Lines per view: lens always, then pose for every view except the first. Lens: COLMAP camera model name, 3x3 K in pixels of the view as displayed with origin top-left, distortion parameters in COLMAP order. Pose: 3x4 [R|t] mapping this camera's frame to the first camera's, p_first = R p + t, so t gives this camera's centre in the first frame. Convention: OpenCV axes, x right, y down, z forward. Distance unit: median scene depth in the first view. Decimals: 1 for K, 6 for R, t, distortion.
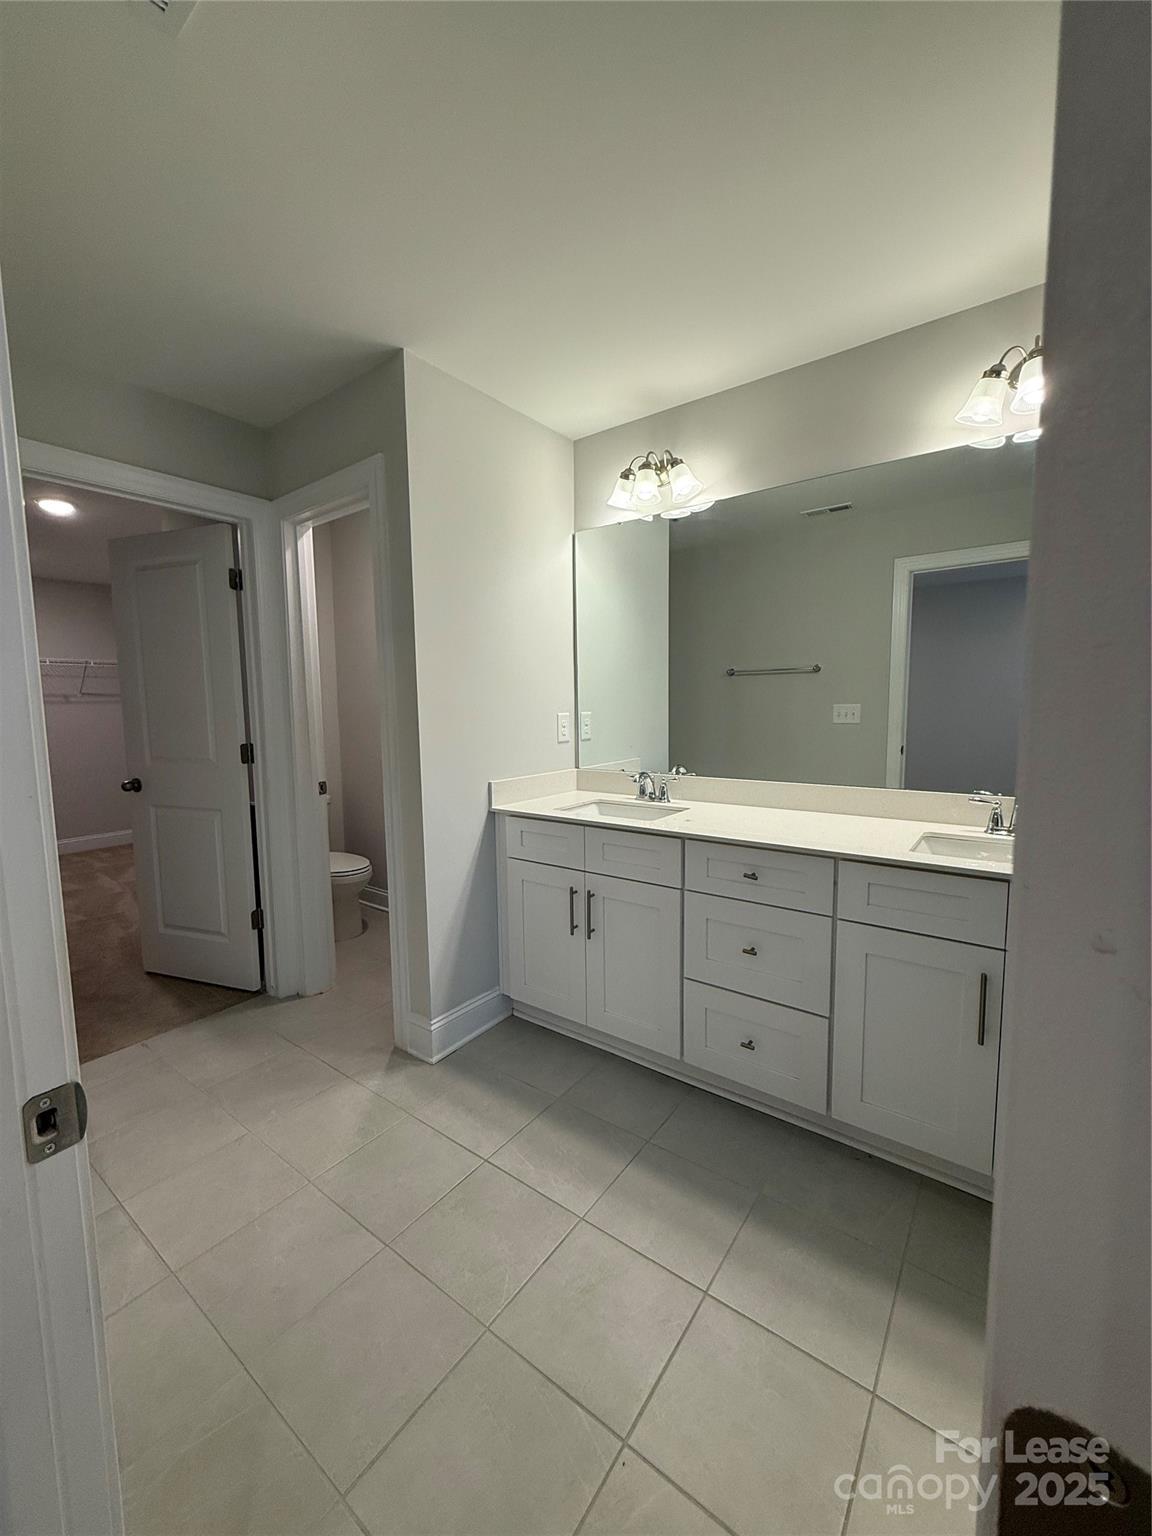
lens RADIAL K [[609.9, 0, 576.0], [0, 609.9, 768.0], [0, 0, 1]] dist [-0.001162, -0.000291]
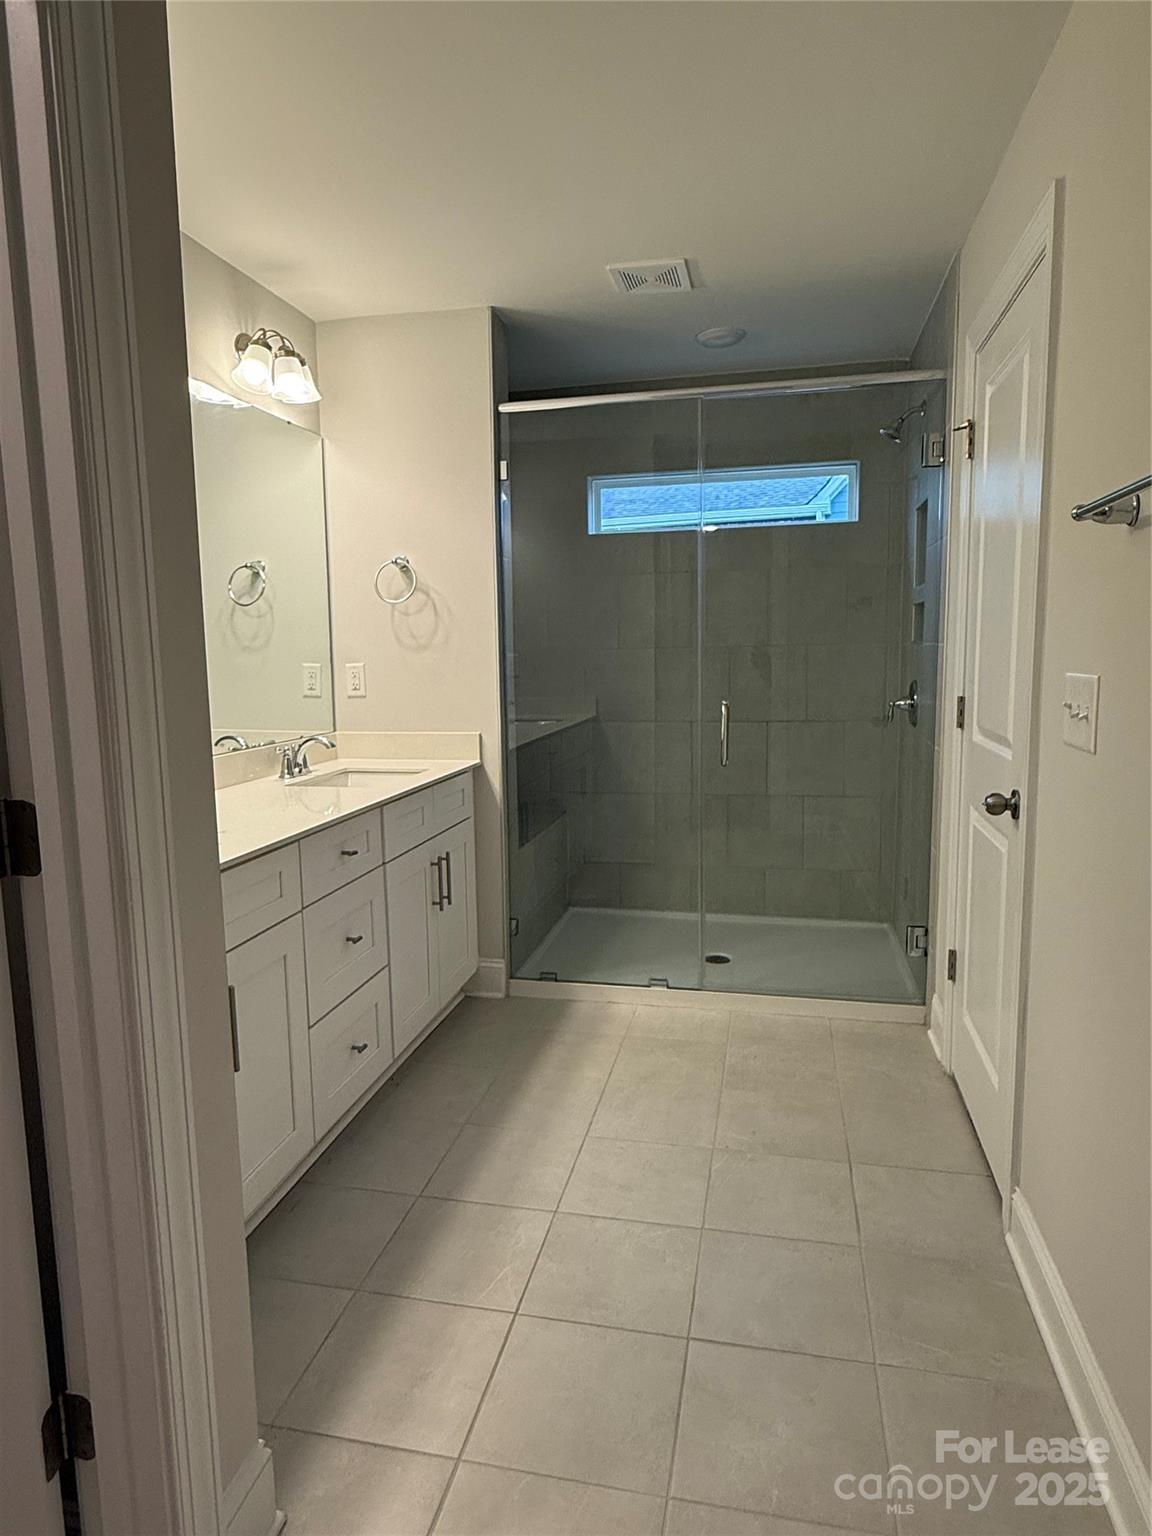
lens RADIAL K [[935.5, 0, 576.0], [0, 935.5, 768.0], [0, 0, 1]] dist [0.001128, 0.000171]
pose [[-0.410200, -0.106984, 0.905699, -0.832766], [0.107373, 0.980523, 0.164453, -0.099847], [-0.905653, 0.164706, -0.390724, 0.974432]]
